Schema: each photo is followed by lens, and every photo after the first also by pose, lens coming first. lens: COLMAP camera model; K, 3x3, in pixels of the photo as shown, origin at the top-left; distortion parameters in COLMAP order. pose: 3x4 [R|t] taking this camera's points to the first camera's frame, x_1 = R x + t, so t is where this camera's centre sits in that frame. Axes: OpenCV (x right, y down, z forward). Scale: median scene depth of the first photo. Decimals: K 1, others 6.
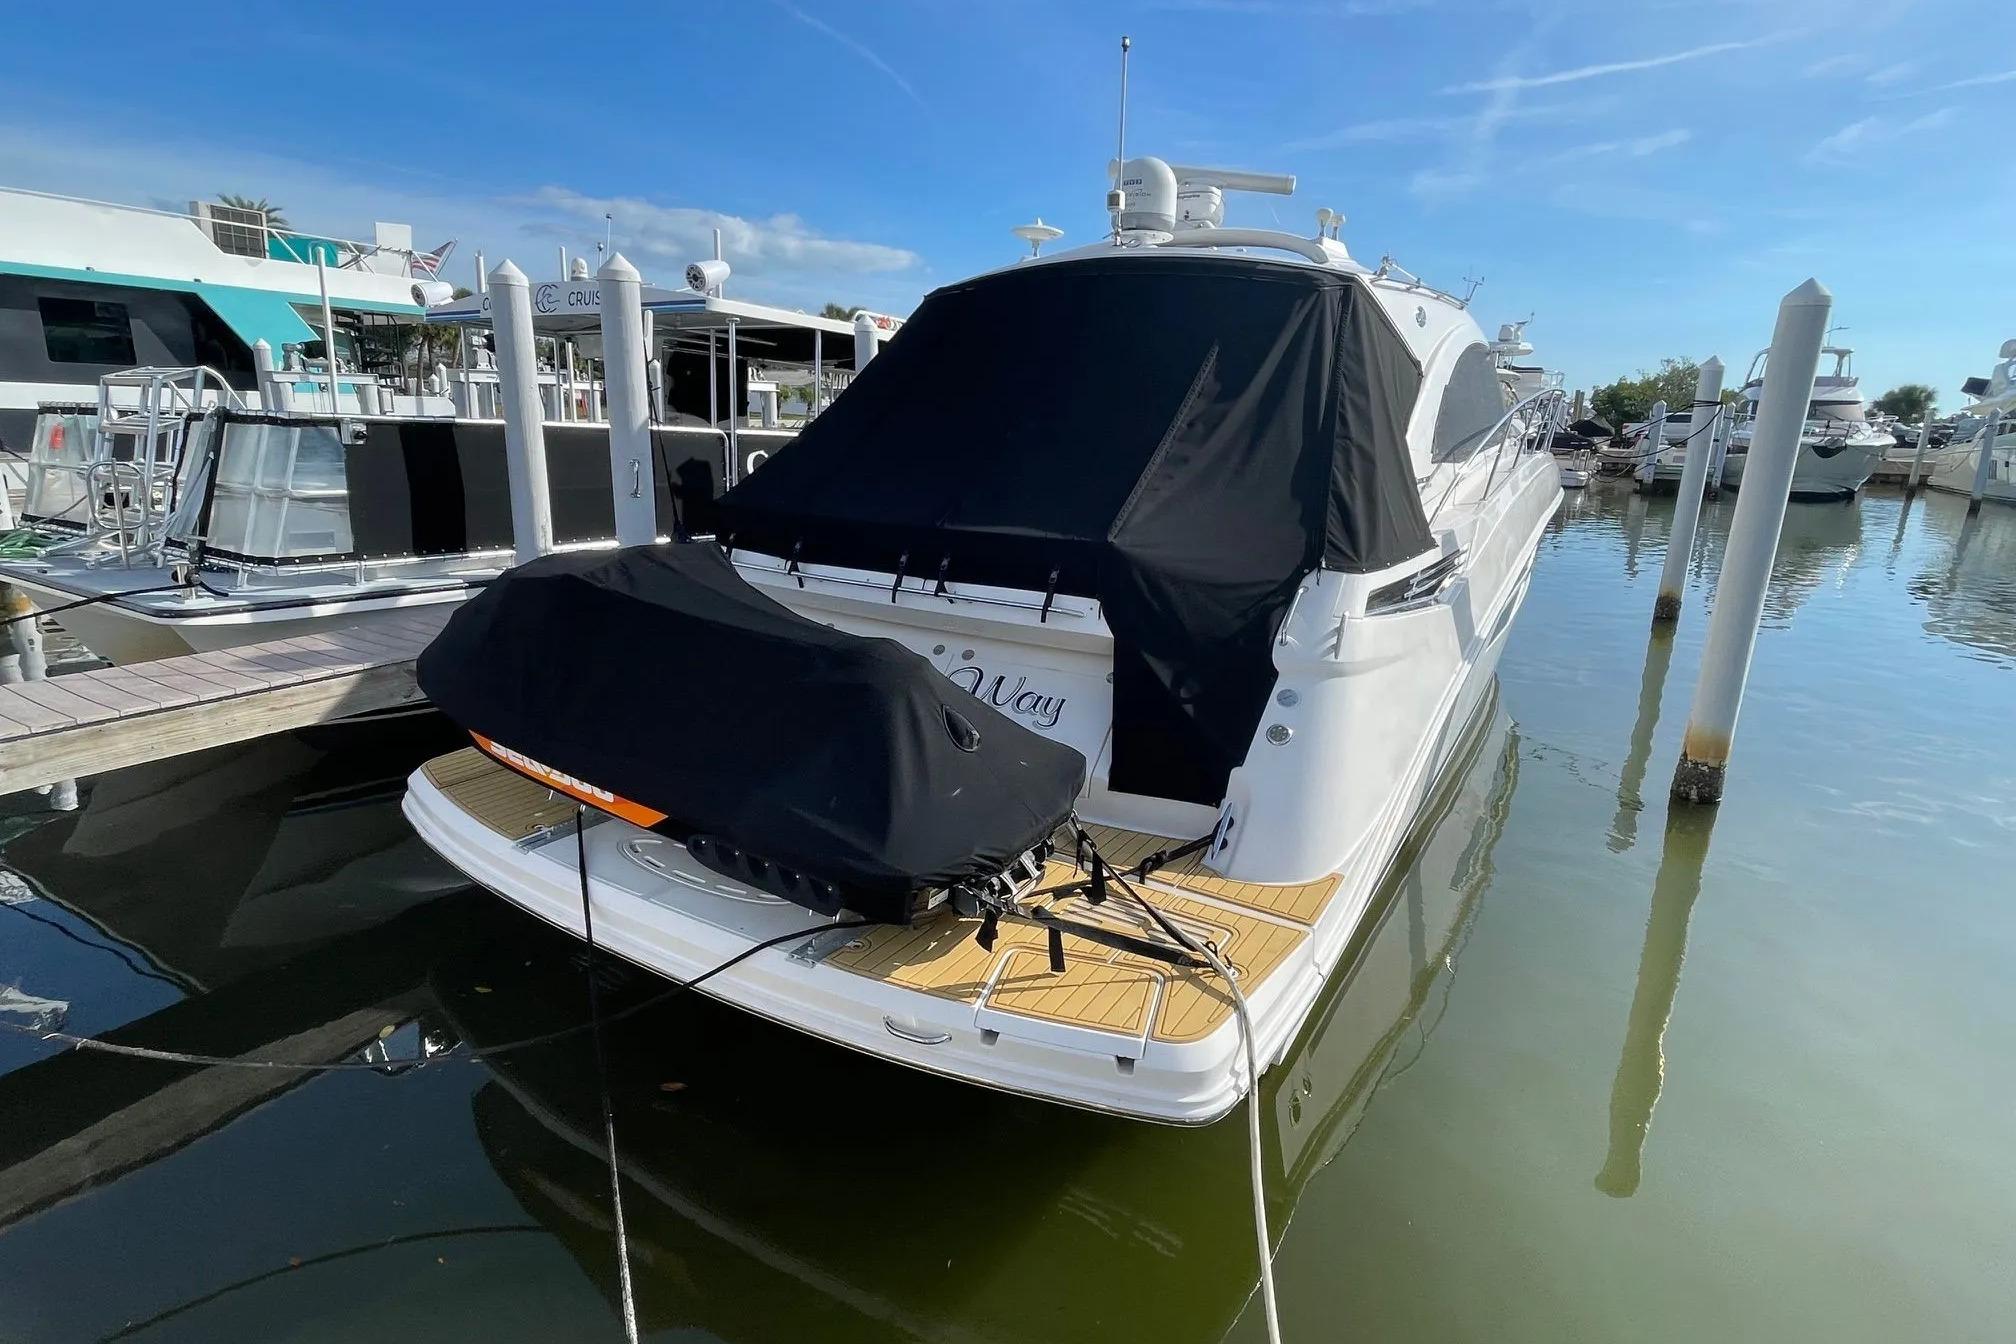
lens RADIAL K [[1017.5, 0, 998.0], [0, 1017.5, 675.7], [0, 0, 1]] dist [-0.011873, 0.007194]
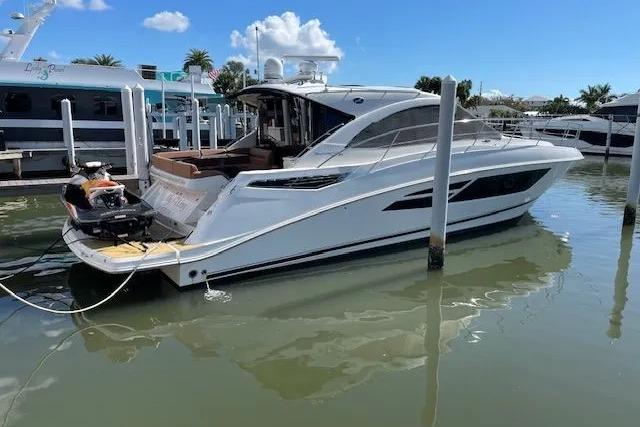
lens RADIAL K [[482.1, 0, 320.5], [0, 482.1, 226.2], [0, 0, 1]] dist [0.046547, -0.054886]
pose [[0.915615, 0.074499, -0.395093, 1.006029], [-0.093567, 0.995185, -0.029185, 0.086732], [0.391016, 0.063690, 0.918177, -0.405340]]
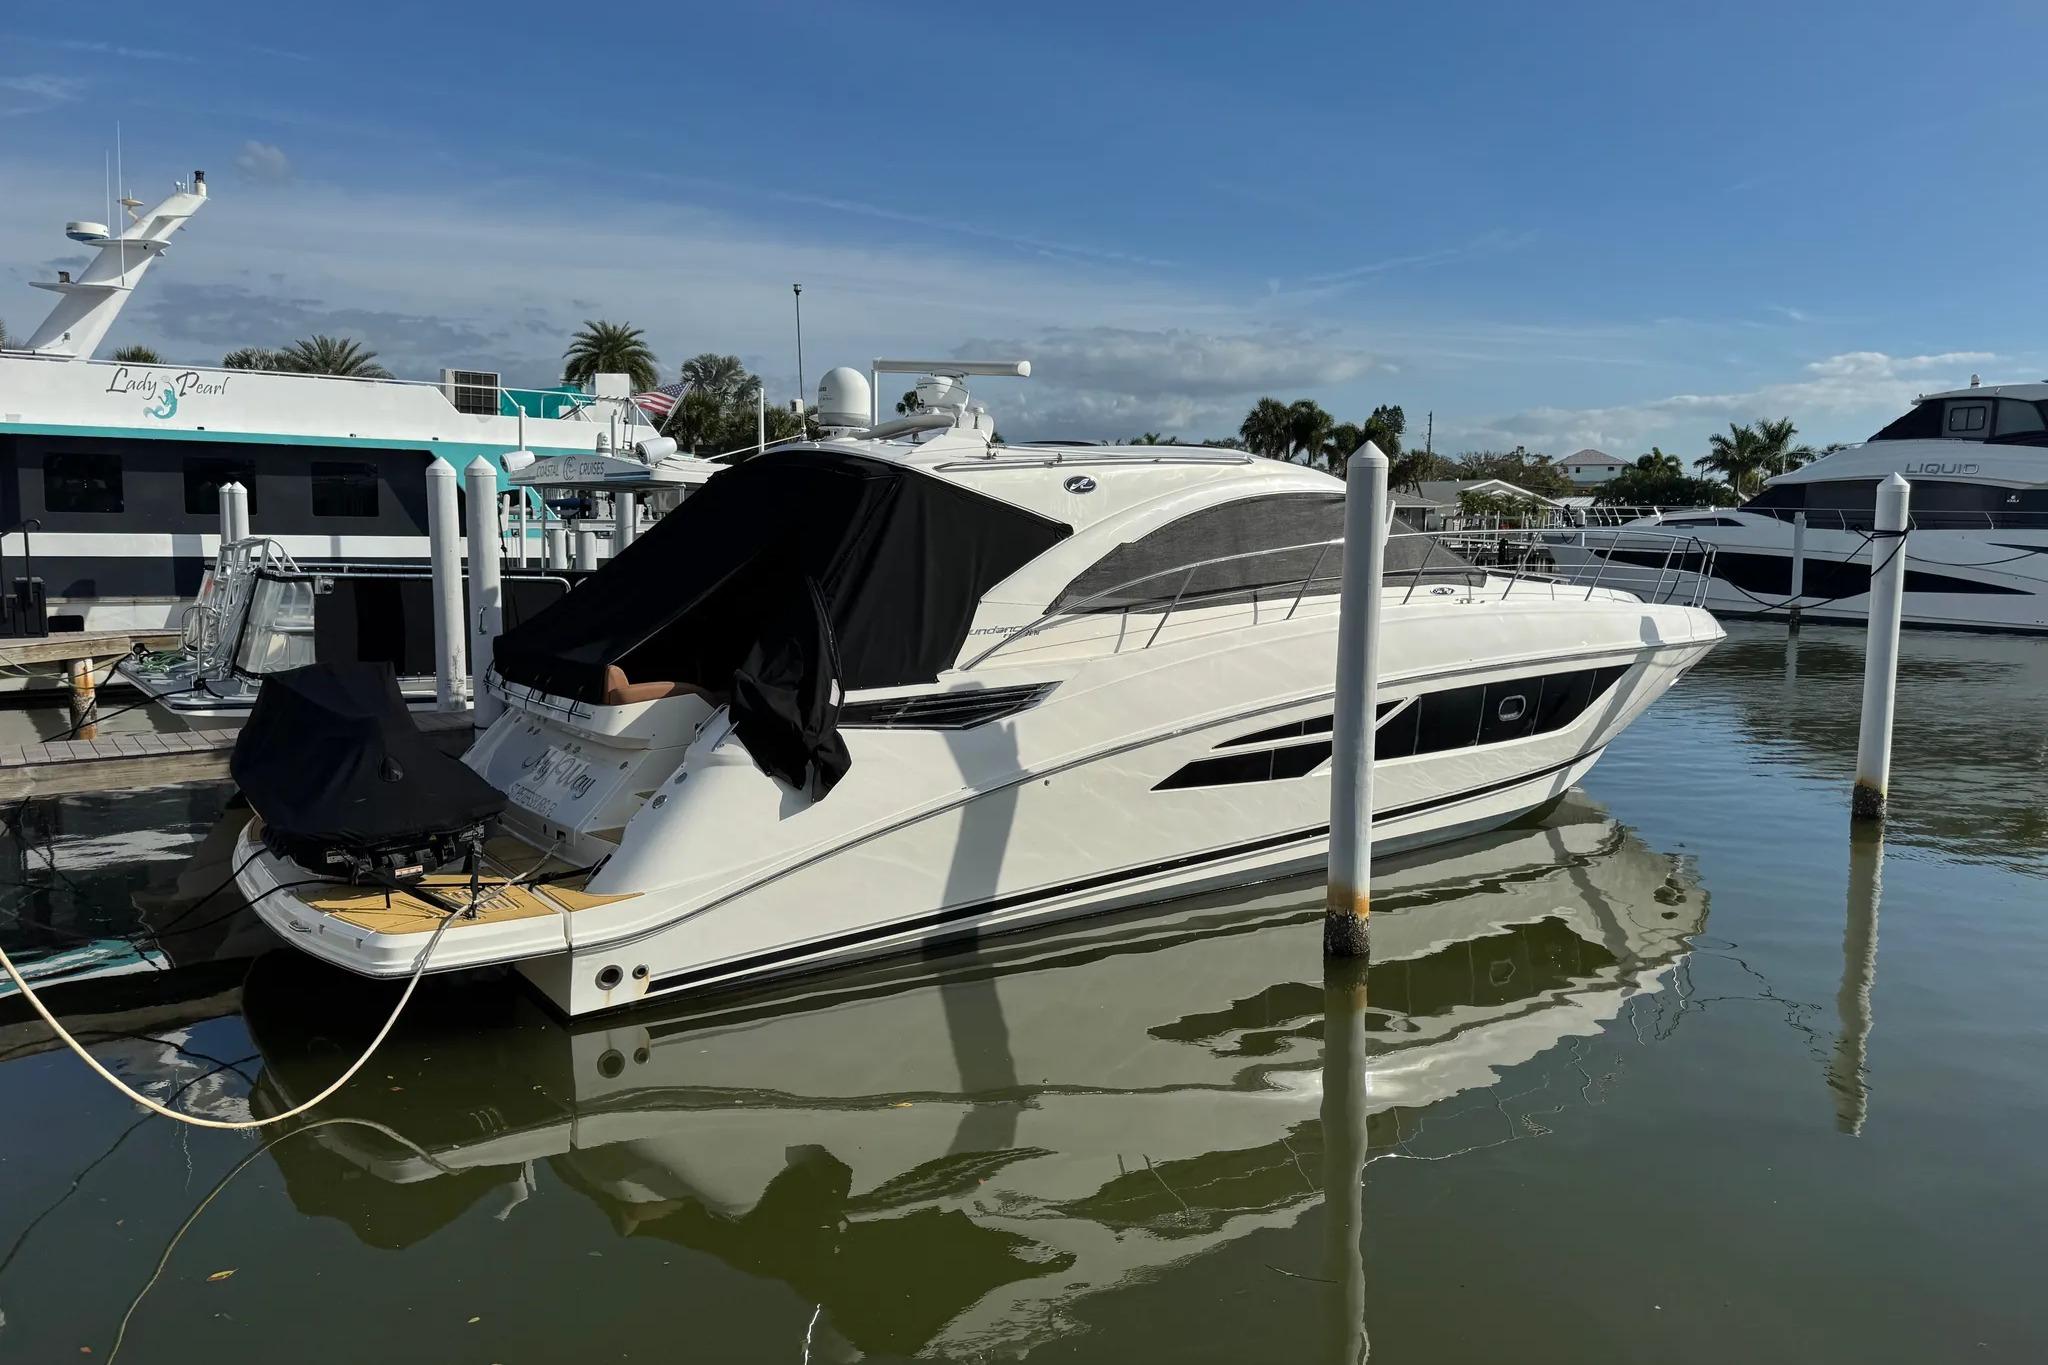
lens RADIAL K [[1452.0, 0, 1021.0], [0, 1452.0, 682.5], [0, 0, 1]] dist [0.026233, -0.036673]
pose [[0.929896, 0.025894, -0.366911, 1.035279], [-0.081123, 0.987394, -0.135913, 0.088633], [0.358766, 0.156150, 0.920274, -0.493666]]
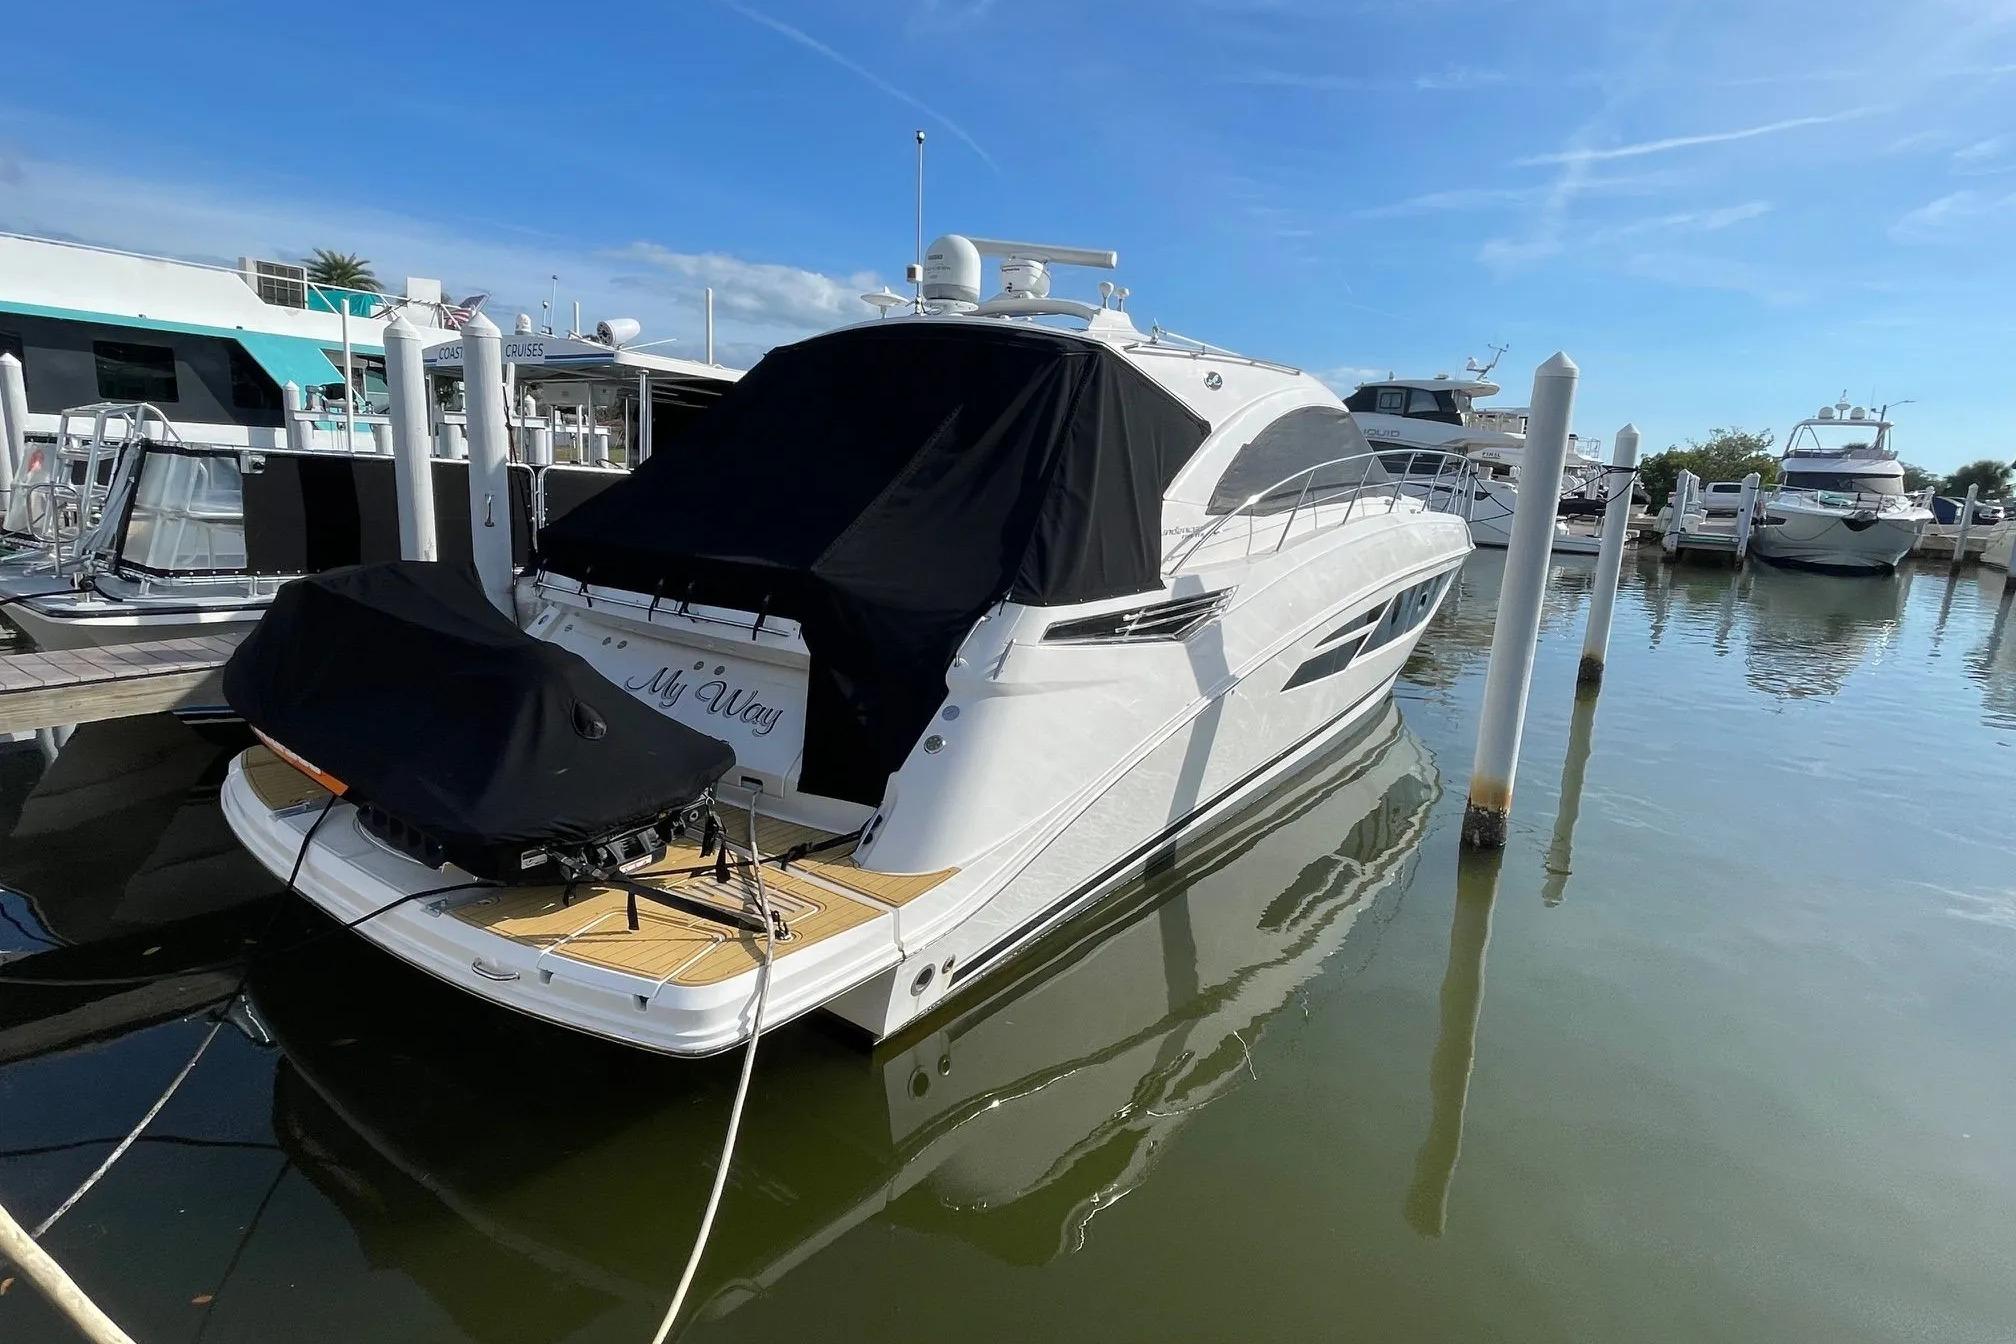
lens RADIAL K [[1017.5, 0, 1000.5], [0, 1017.5, 667.9], [0, 0, 1]] dist [-0.011873, 0.007194]
pose [[0.997953, 0.034378, -0.053934, 0.283977], [-0.037432, 0.997690, -0.056680, 0.023687], [0.051861, 0.058583, 0.996935, -0.080923]]
